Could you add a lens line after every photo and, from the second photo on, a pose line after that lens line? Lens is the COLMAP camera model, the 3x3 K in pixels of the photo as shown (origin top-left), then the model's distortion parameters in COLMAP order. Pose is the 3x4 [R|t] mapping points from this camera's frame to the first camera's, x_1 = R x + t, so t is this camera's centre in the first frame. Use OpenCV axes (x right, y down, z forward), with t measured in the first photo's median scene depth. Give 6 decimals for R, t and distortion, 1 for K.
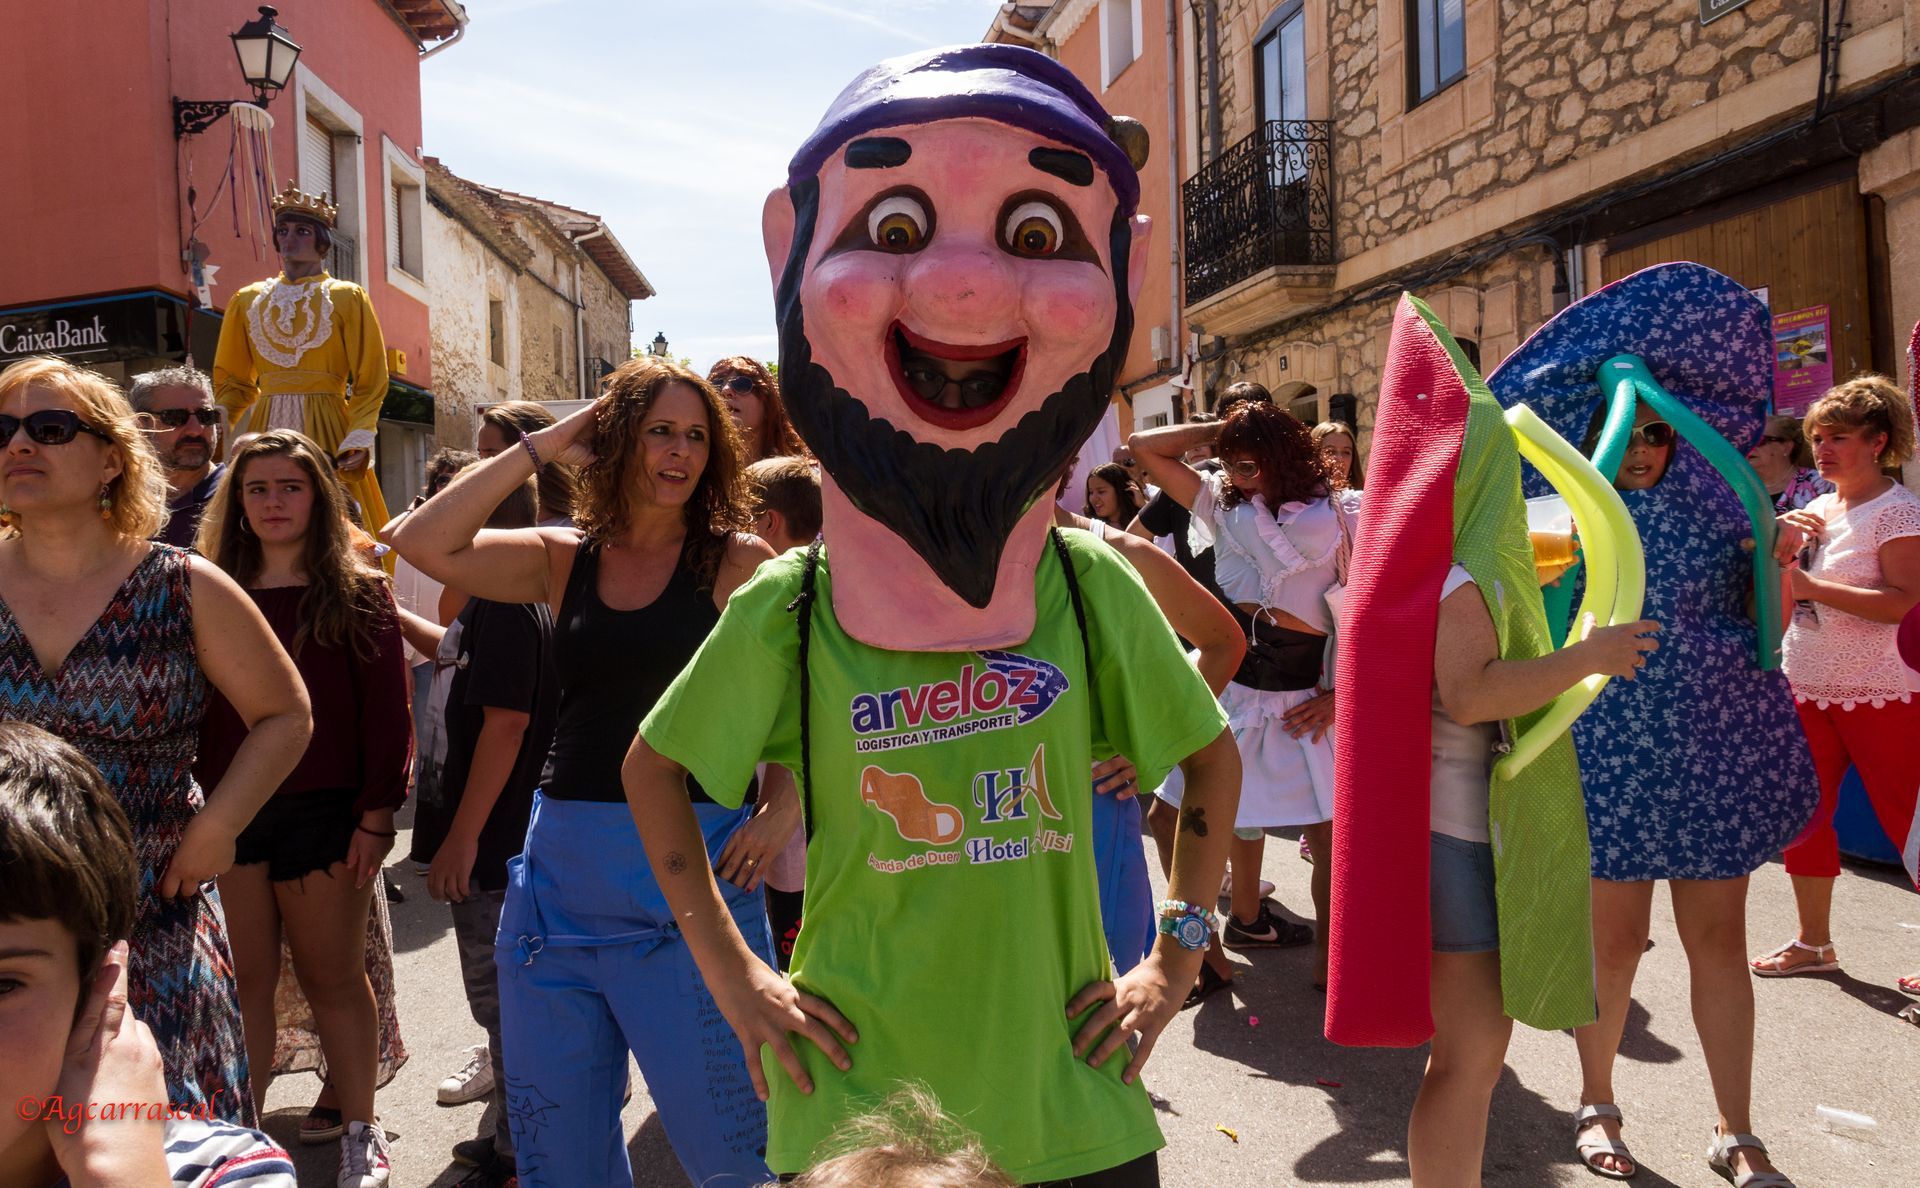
lens RADIAL K [[1532.7, 0, 917.7], [0, 1532.7, 562.3], [0, 0, 1]] dist [0.044522, -0.026949]
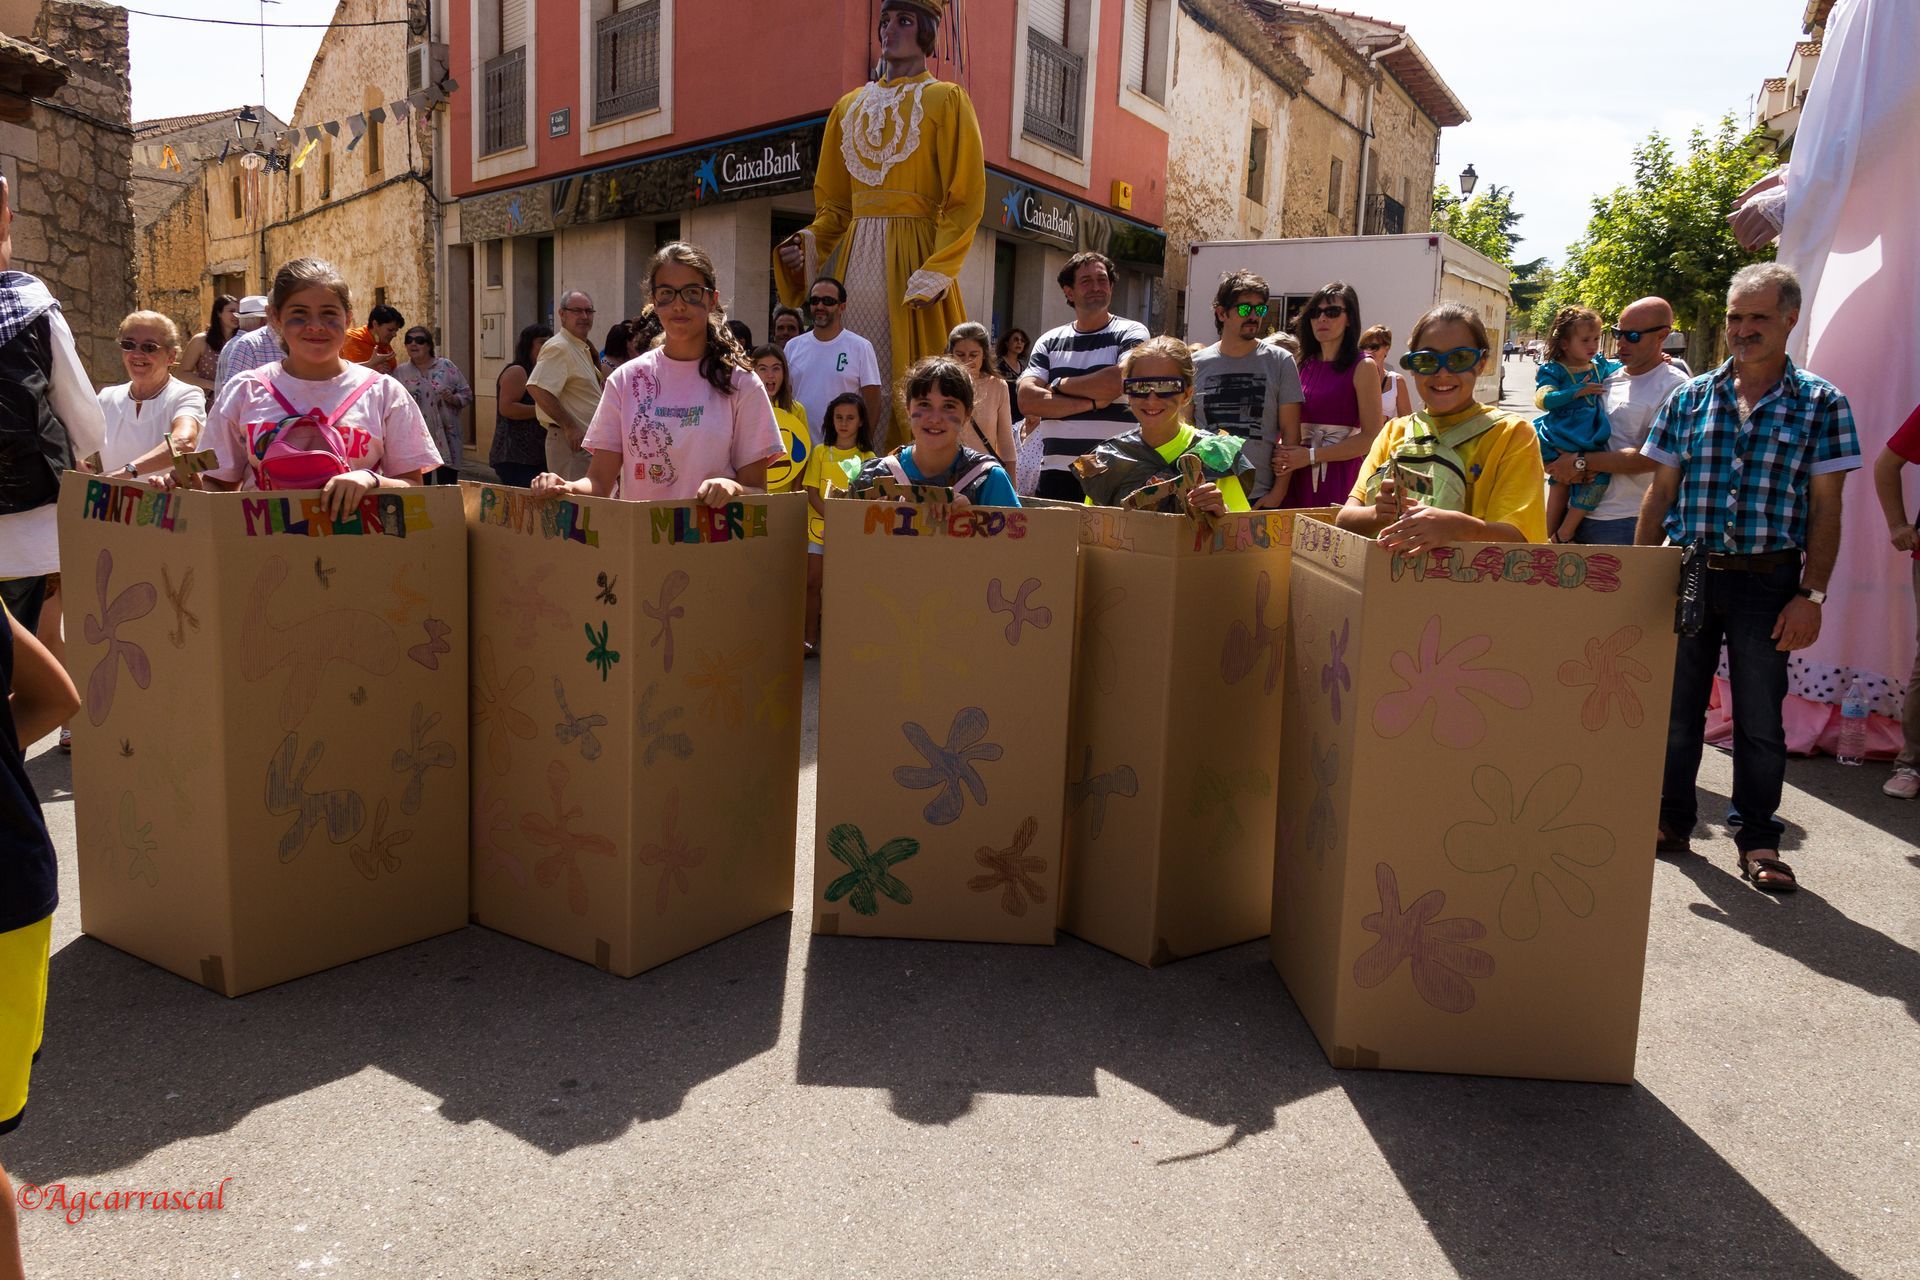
lens RADIAL K [[1528.4, 0, 927.4], [0, 1528.4, 639.6], [0, 0, 1]] dist [0.080270, -0.053861]
pose [[0.871259, 0.140553, -0.470269, 0.062828], [-0.071767, 0.984305, 0.161225, -0.010497], [0.485549, -0.106719, 0.867671, 0.170987]]
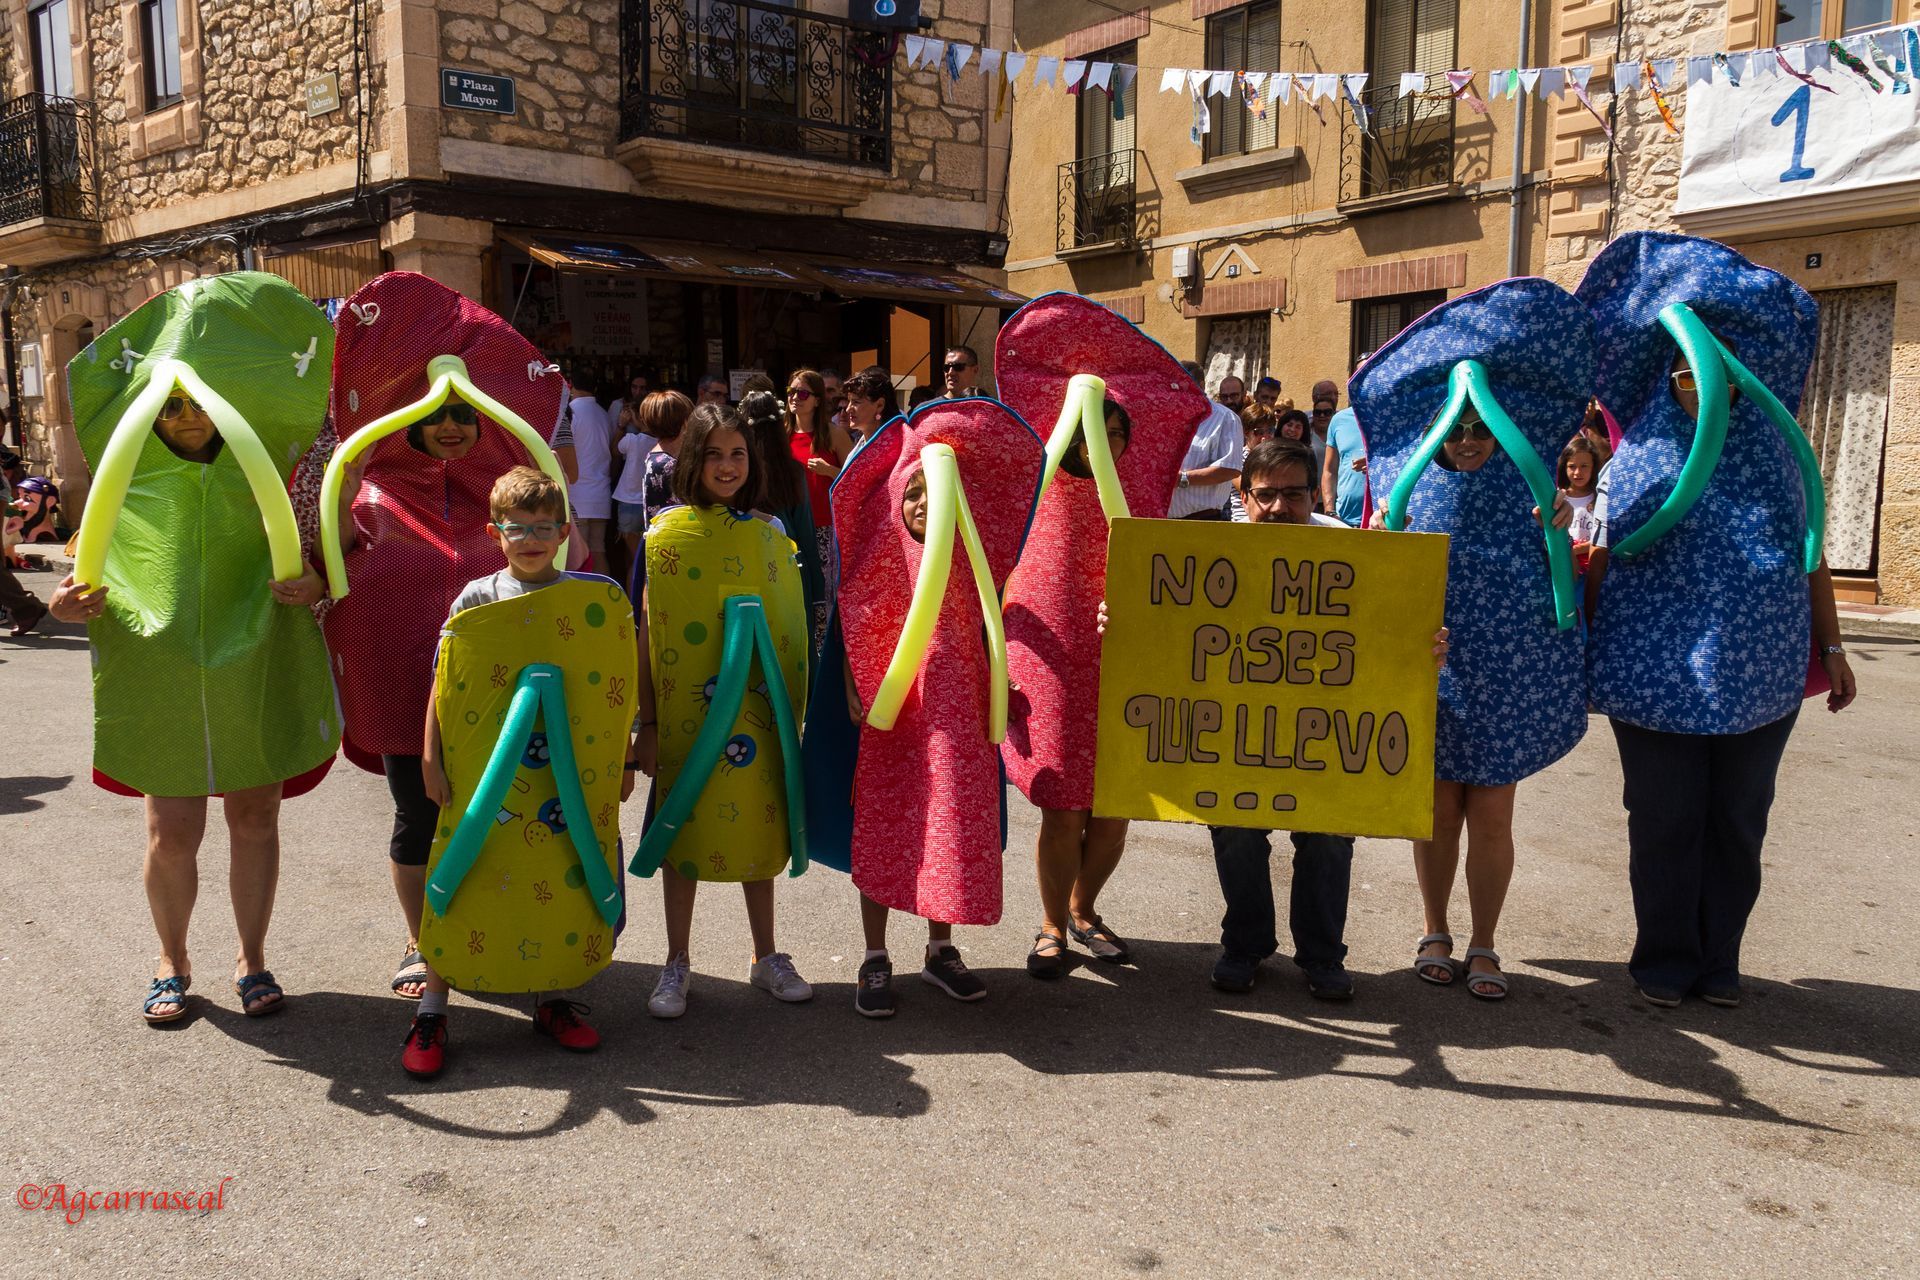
lens RADIAL K [[1528.4, 0, 877.3], [0, 1528.4, 661.2], [0, 0, 1]] dist [0.080270, -0.053861]
pose [[0.804046, -0.037271, 0.593398, 0.016589], [-0.028832, 0.994415, 0.101526, 0.011626], [-0.593867, -0.098741, 0.798481, -0.405451]]
